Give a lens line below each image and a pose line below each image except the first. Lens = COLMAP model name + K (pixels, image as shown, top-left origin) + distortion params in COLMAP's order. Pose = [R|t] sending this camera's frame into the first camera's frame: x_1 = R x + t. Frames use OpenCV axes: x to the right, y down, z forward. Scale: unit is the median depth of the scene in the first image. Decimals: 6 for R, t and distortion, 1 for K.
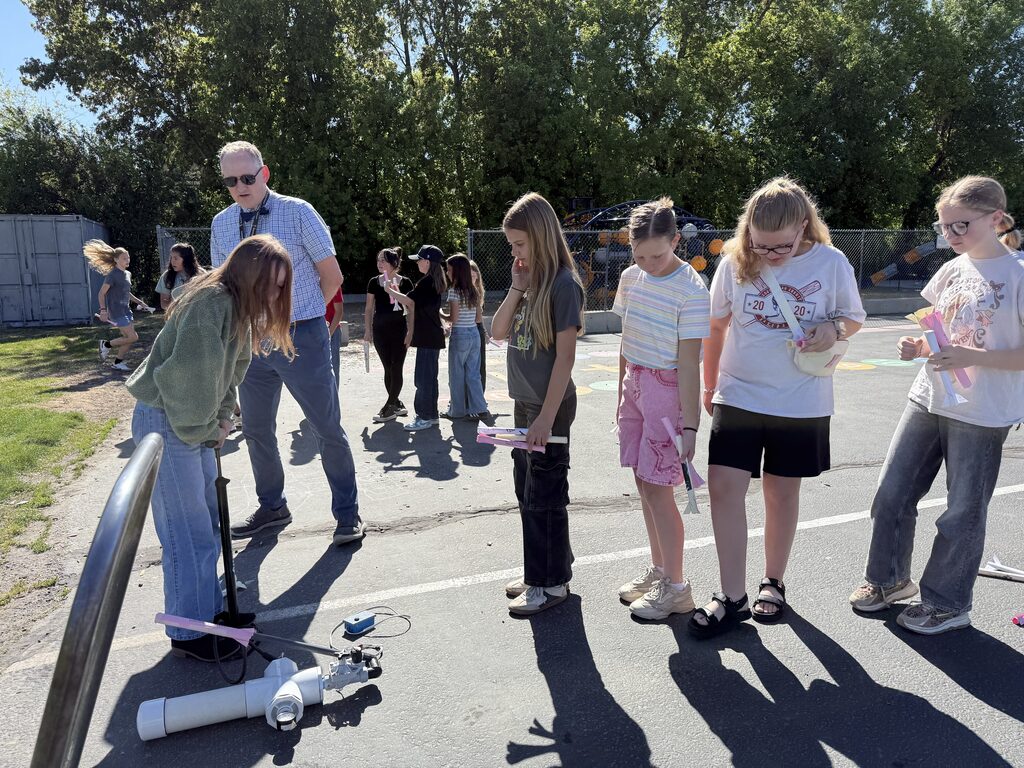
lens RADIAL K [[715.9, 0, 503.5], [0, 715.9, 391.2], [0, 0, 1]] dist [0.017081, -0.021361]
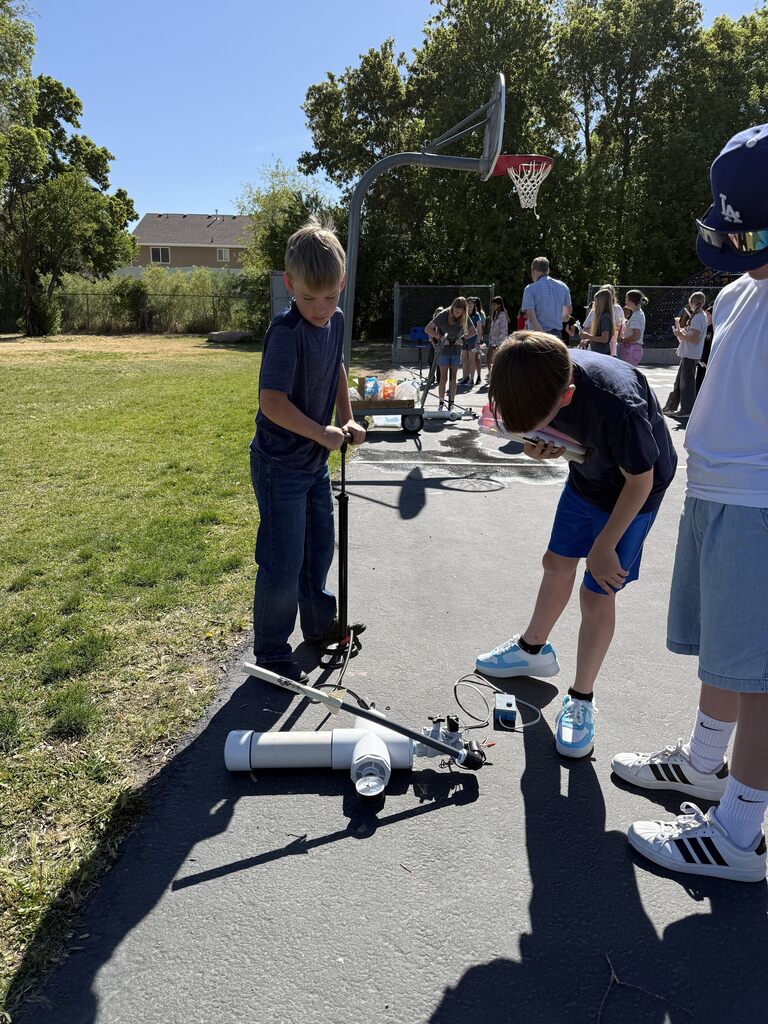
lens RADIAL K [[715.9, 0, 382.1], [0, 715.9, 508.4], [0, 0, 1]] dist [0.017081, -0.021361]
pose [[0.920152, 0.125722, -0.370828, 0.081474], [-0.089794, 0.989565, 0.112685, 0.050084], [0.381126, -0.070390, 0.921840, -0.271752]]
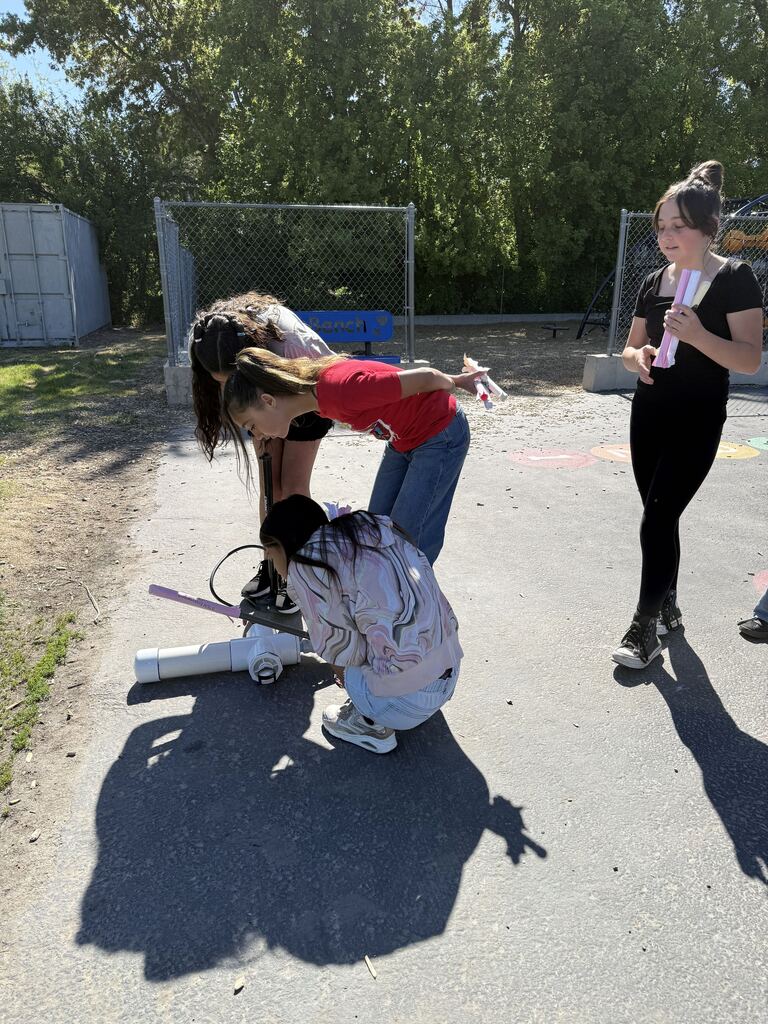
lens RADIAL K [[715.9, 0, 379.2], [0, 715.9, 512.0], [0, 0, 1]] dist [0.017081, -0.021361]
pose [[0.988903, 0.058598, -0.136521, -0.084605], [-0.040042, 0.990049, 0.134904, -0.022738], [0.143068, -0.127940, 0.981409, 0.170058]]
